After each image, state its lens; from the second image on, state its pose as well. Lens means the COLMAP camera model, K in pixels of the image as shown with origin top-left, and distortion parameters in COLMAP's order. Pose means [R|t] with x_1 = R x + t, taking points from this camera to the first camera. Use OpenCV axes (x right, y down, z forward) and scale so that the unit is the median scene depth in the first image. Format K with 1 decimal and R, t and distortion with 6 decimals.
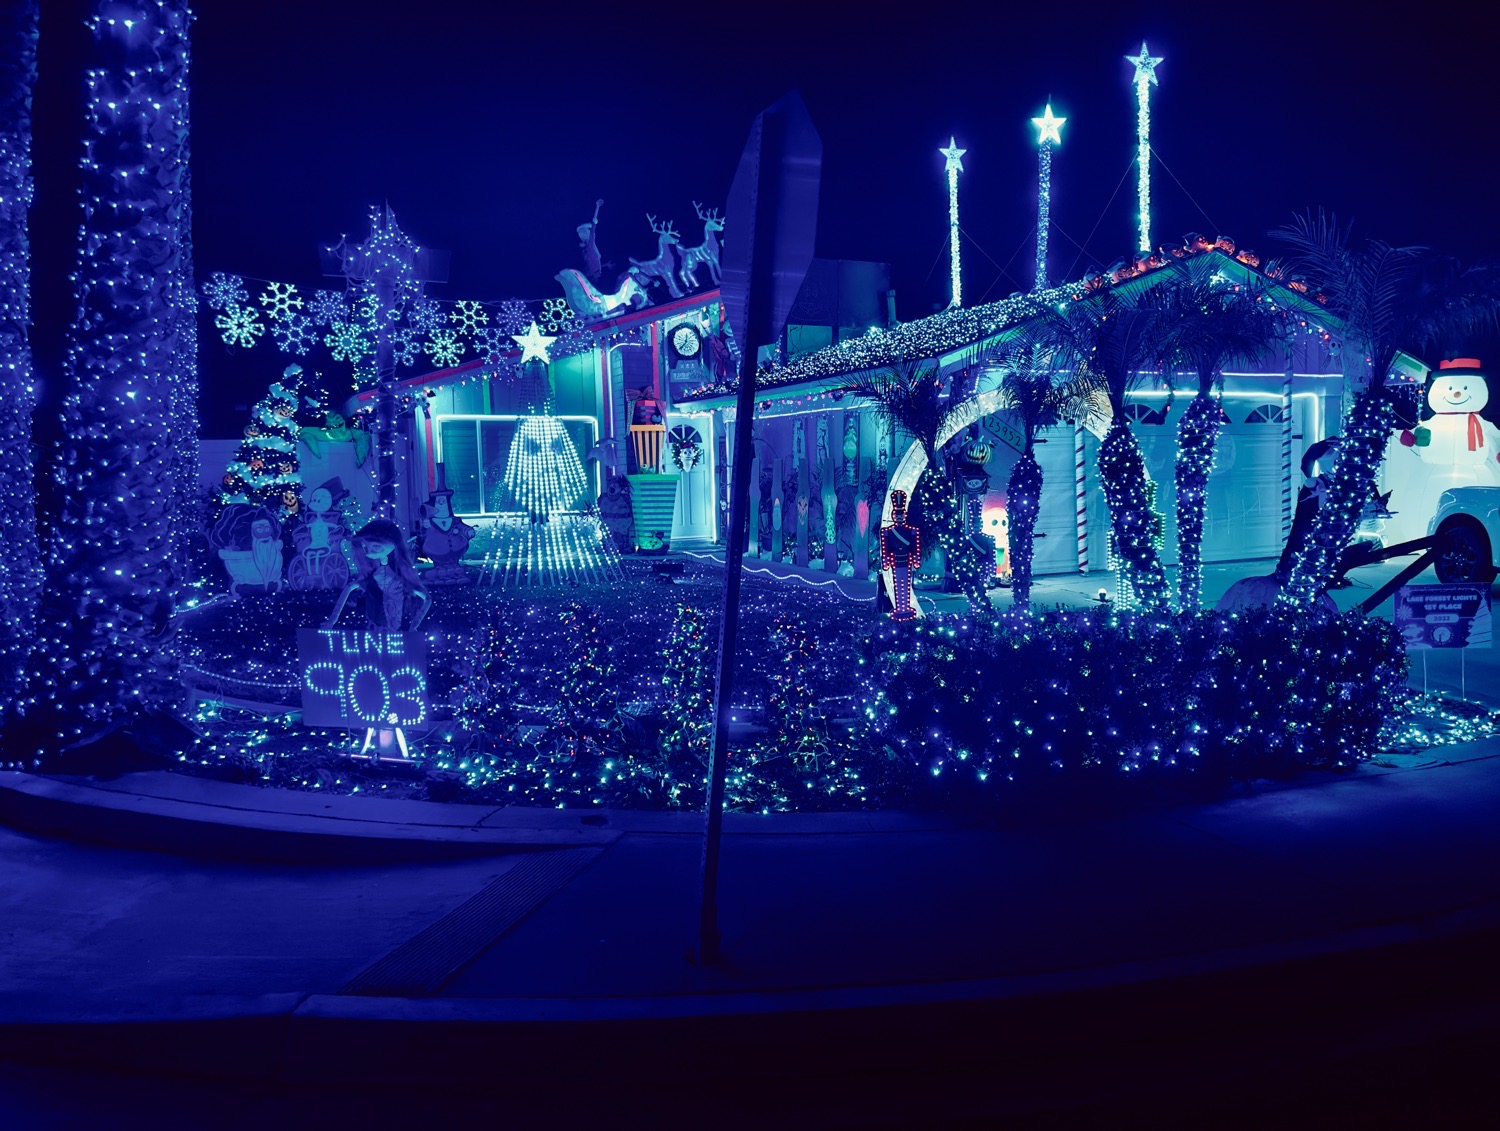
lens RADIAL K [[1042.9, 0, 821.3], [0, 1042.9, 547.9], [0, 0, 1]] dist [0.026249, -0.051489]
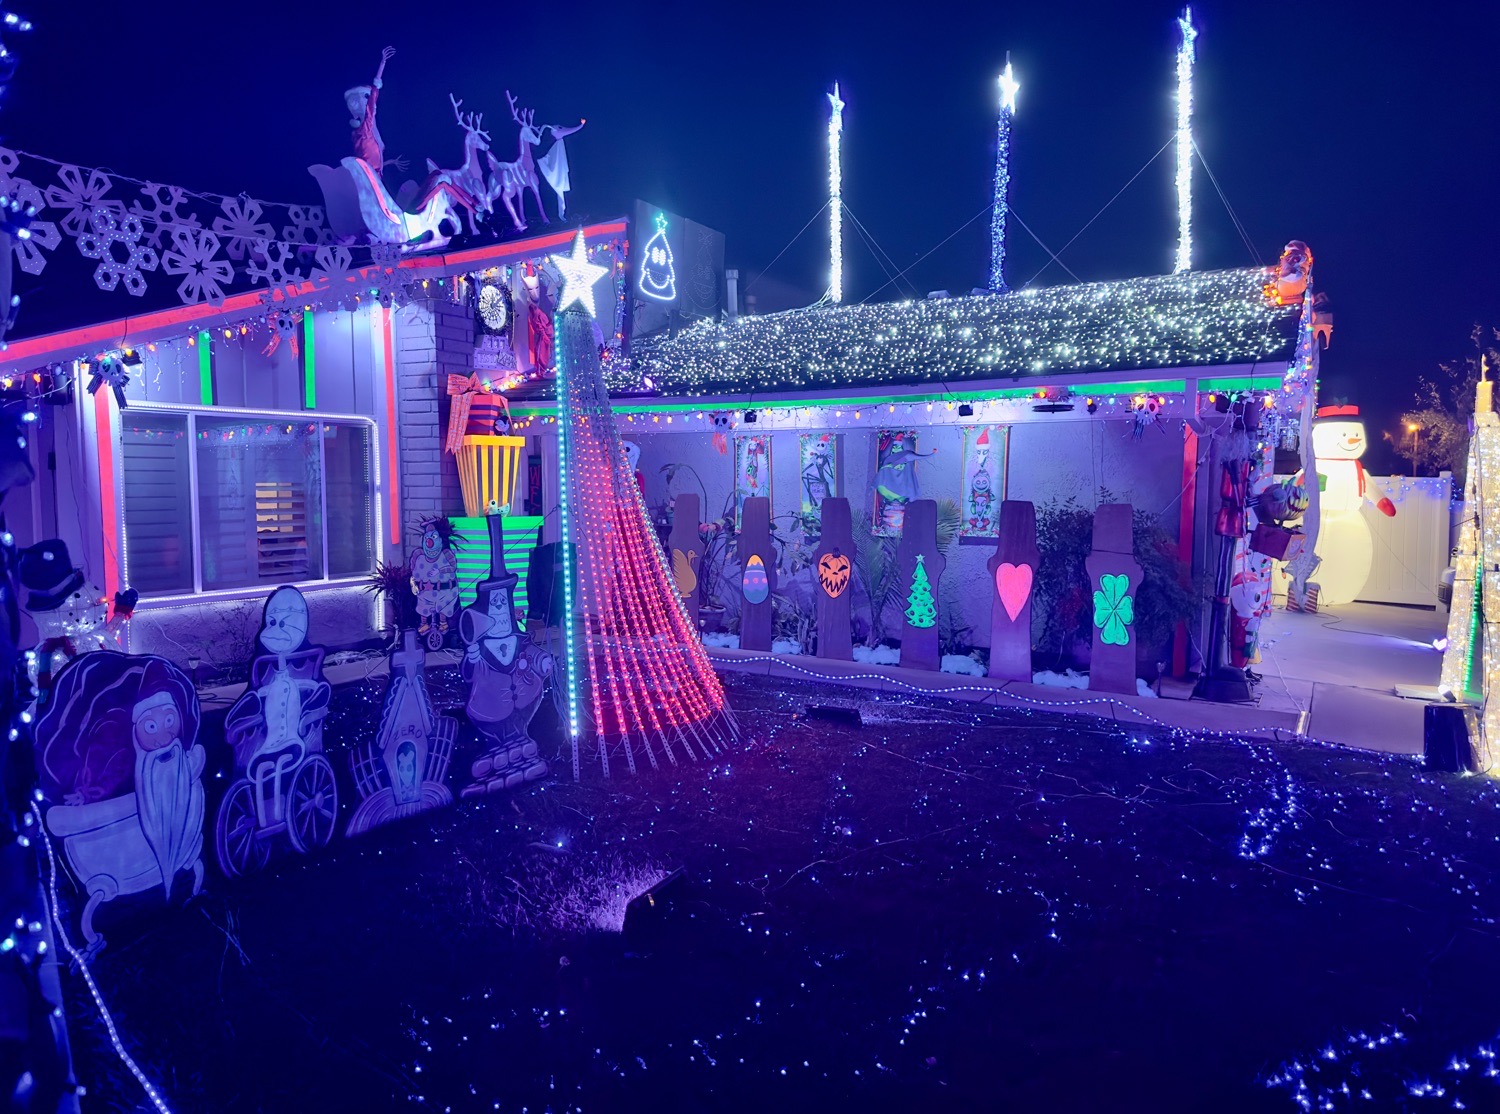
lens RADIAL K [[1019.0, 0, 755.2], [0, 1019.0, 567.9], [0, 0, 1]] dist [0.002099, -0.048218]
pose [[0.834257, -0.031041, 0.550501, -0.401470], [0.026966, 0.999516, 0.015494, -0.049118], [-0.550716, 0.001919, 0.834691, 0.451673]]
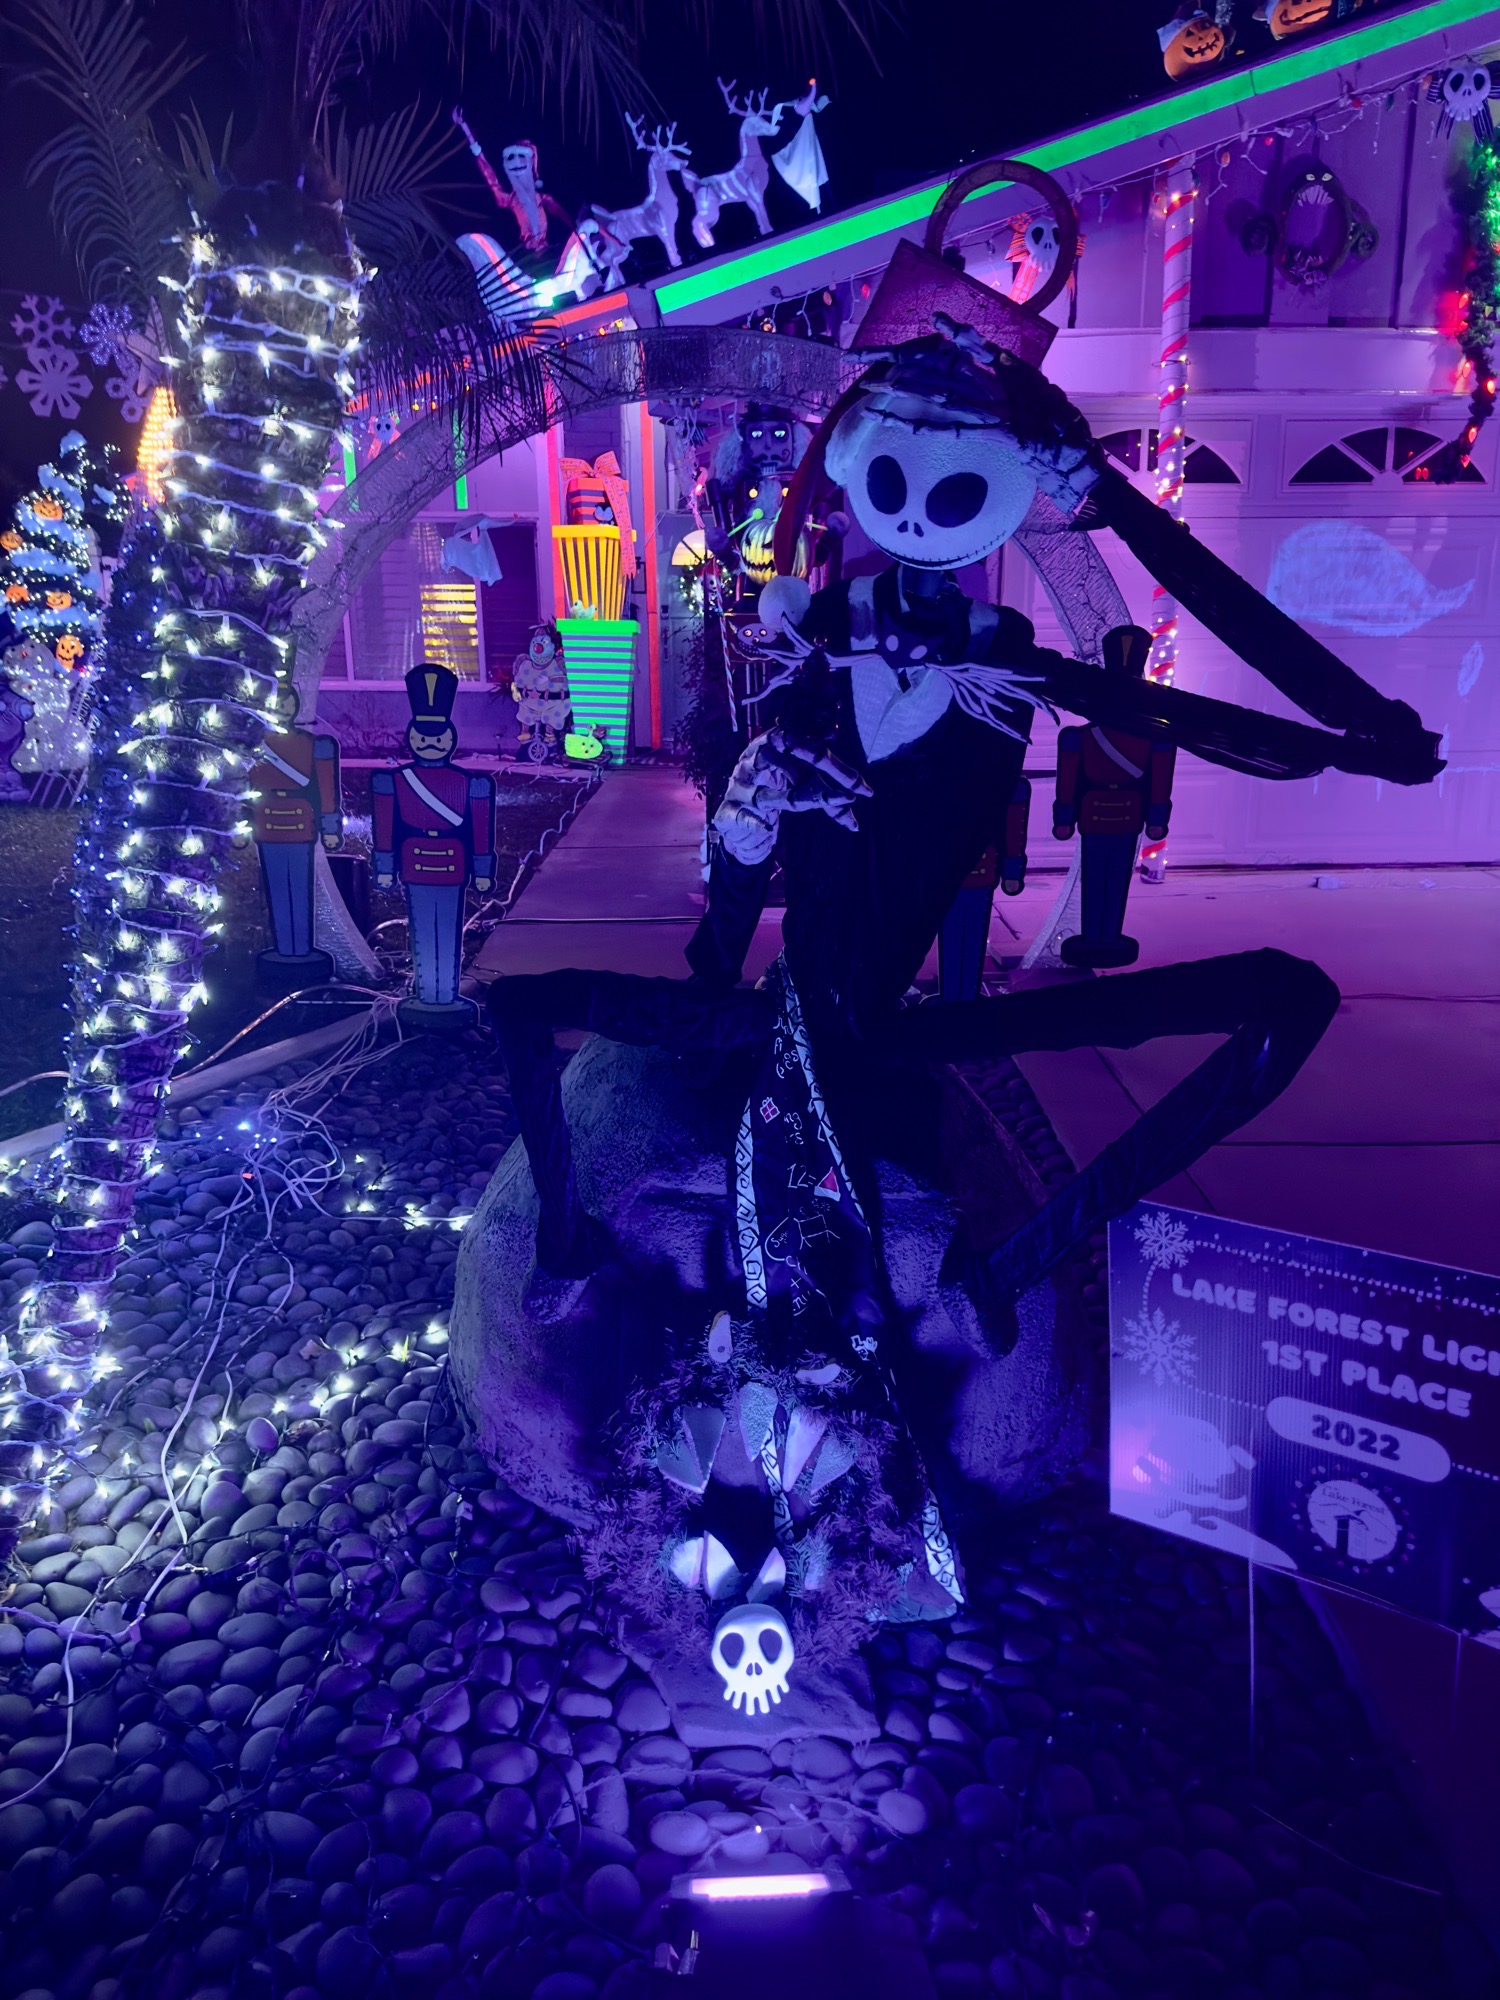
lens RADIAL K [[1390.5, 0, 831.1], [0, 1390.5, 999.9], [0, 0, 1]] dist [0.026249, -0.051489]
pose [[0.908216, 0.122235, -0.400252, 0.298437], [-0.049283, 0.980979, 0.187756, -0.019019], [0.415589, -0.150797, 0.896965, 0.388119]]
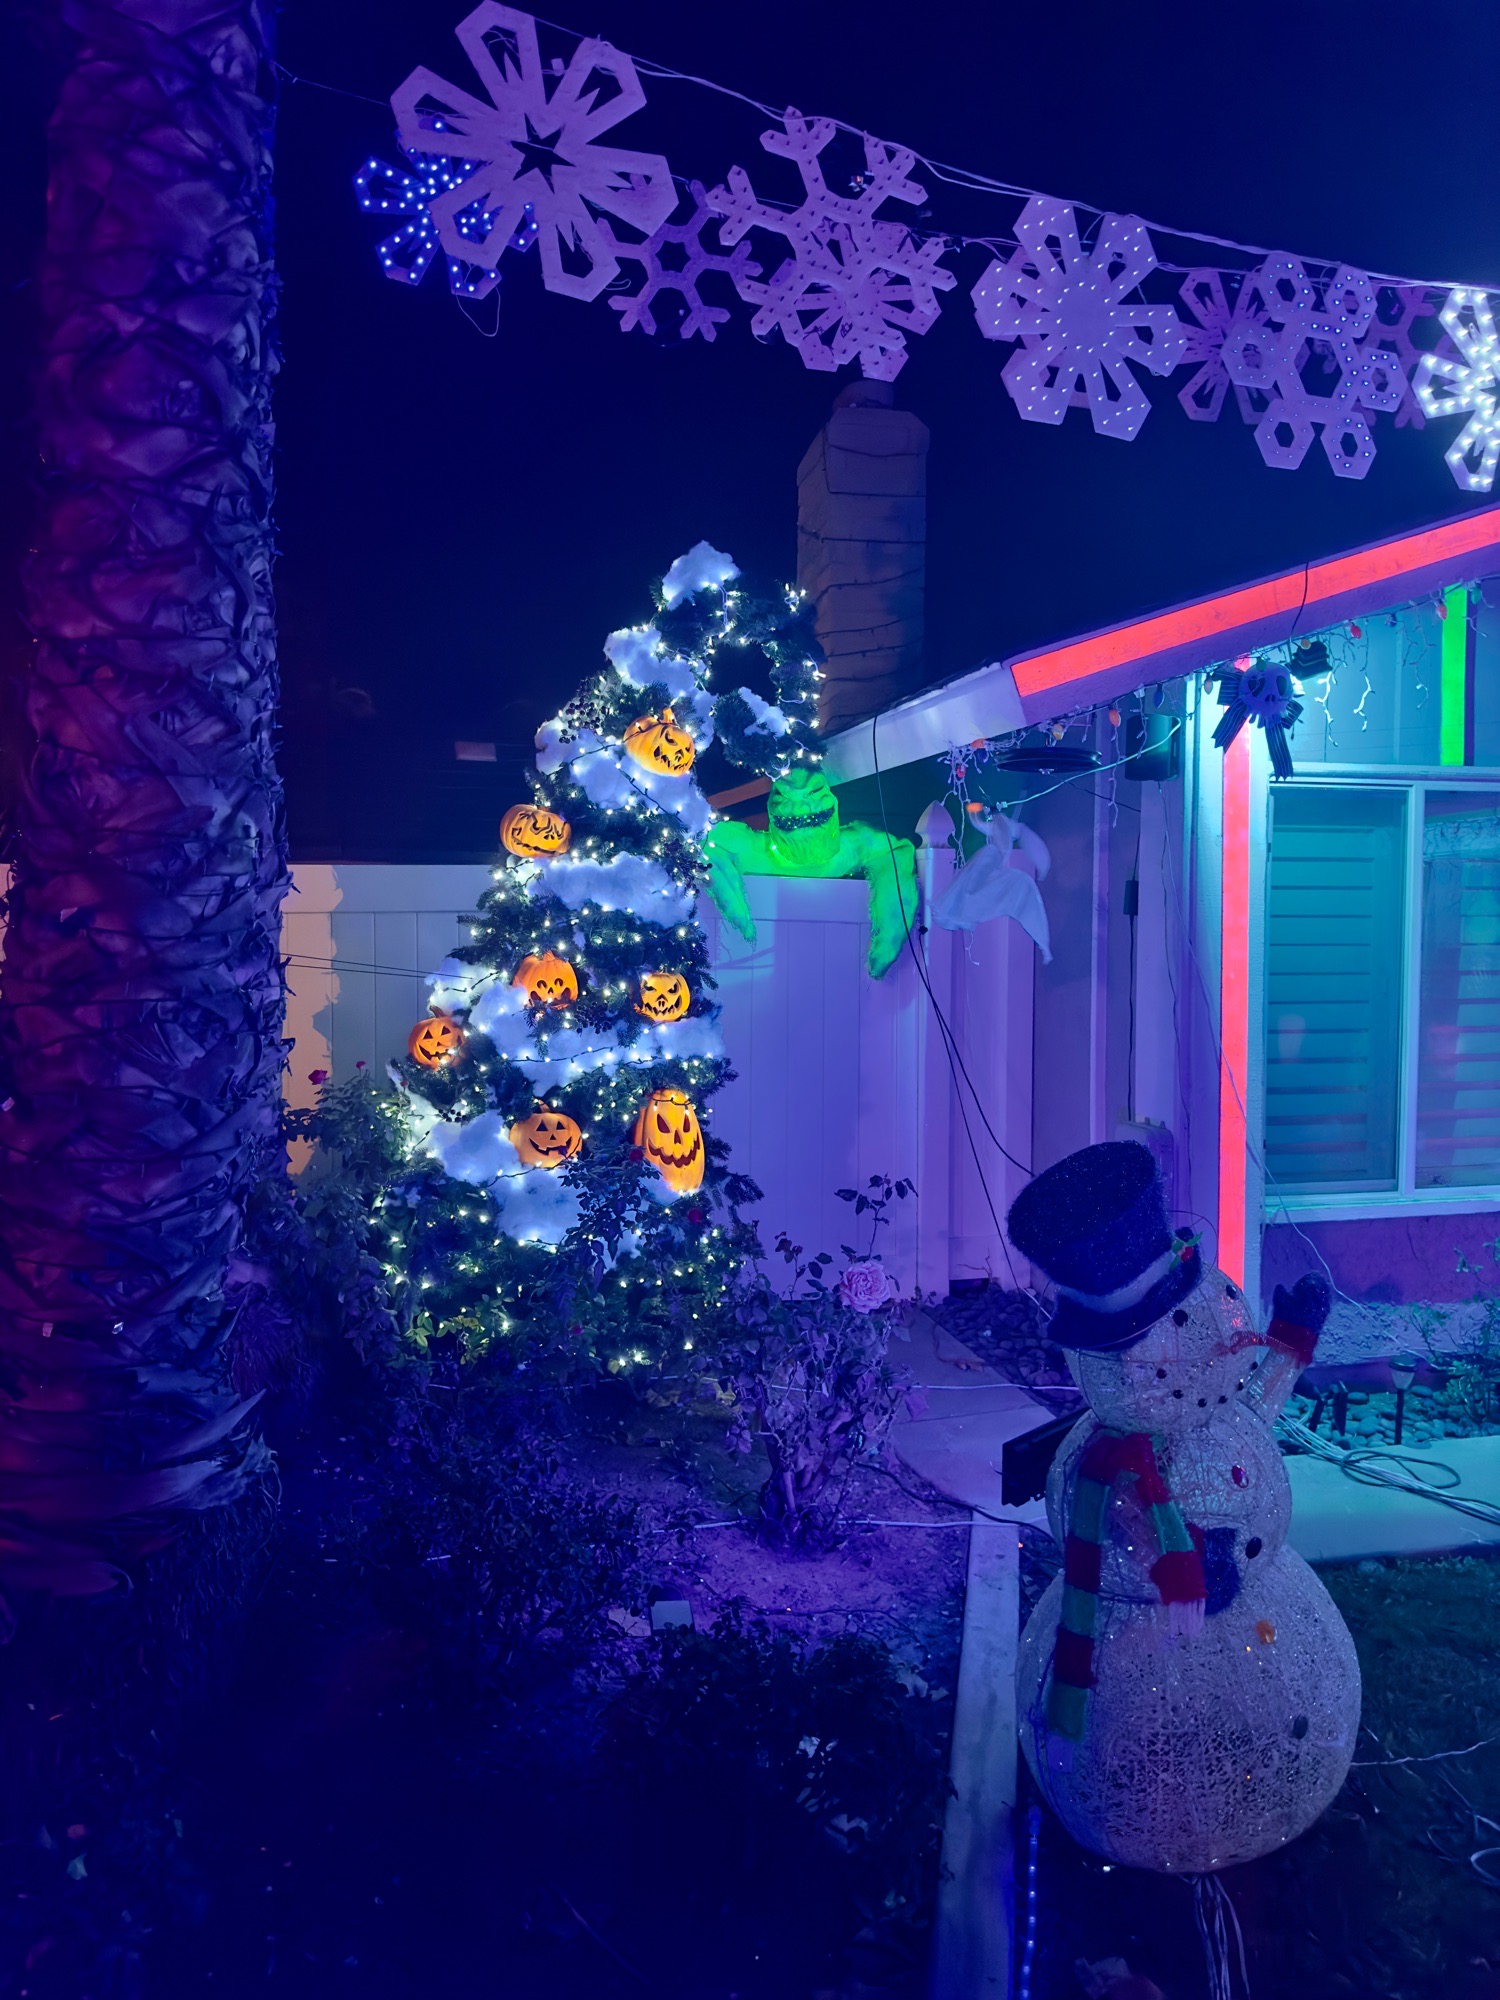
lens RADIAL K [[1390.5, 0, 831.1], [0, 1390.5, 999.9], [0, 0, 1]] dist [0.026249, -0.051489]
pose [[0.973382, 0.032729, -0.226841, -0.409374], [-0.032724, 0.999457, 0.003785, -0.077725], [0.226842, 0.003739, 0.973924, 0.715781]]
